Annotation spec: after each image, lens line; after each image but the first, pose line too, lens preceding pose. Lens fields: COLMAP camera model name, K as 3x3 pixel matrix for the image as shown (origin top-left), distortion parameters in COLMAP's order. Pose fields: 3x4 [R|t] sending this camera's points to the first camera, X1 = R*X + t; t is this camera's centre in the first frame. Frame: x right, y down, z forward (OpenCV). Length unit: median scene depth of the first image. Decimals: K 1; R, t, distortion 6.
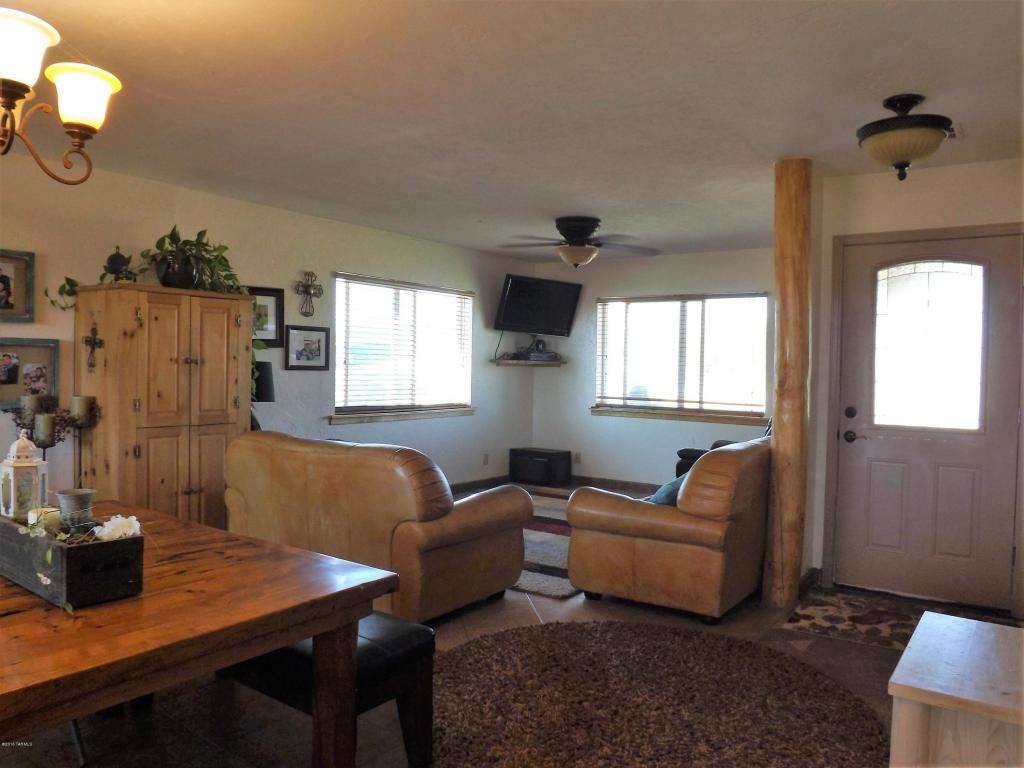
lens RADIAL K [[772.5, 0, 517.1], [0, 772.5, 383.4], [0, 0, 1]] dist [-0.058673, -0.000268]
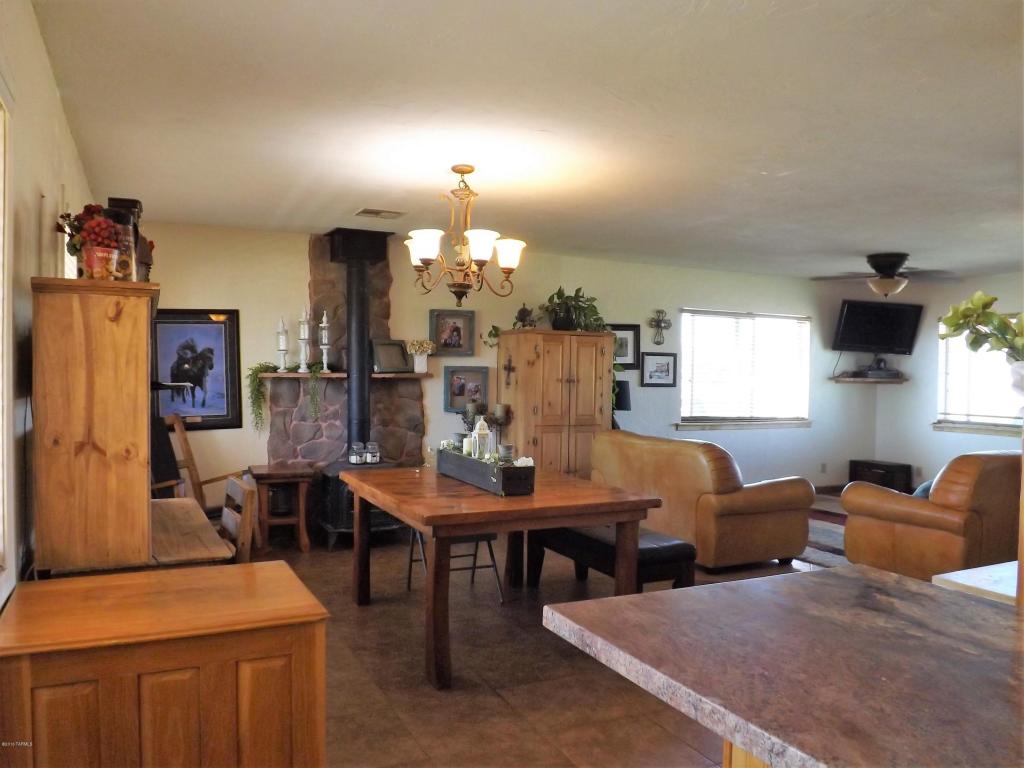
lens RADIAL K [[772.5, 0, 517.1], [0, 772.5, 383.4], [0, 0, 1]] dist [-0.058673, -0.000268]
pose [[0.881892, -0.000458, -0.471452, 0.159293], [-0.009269, 0.999789, -0.018309, 0.003129], [0.471361, 0.020516, 0.881702, -0.307567]]
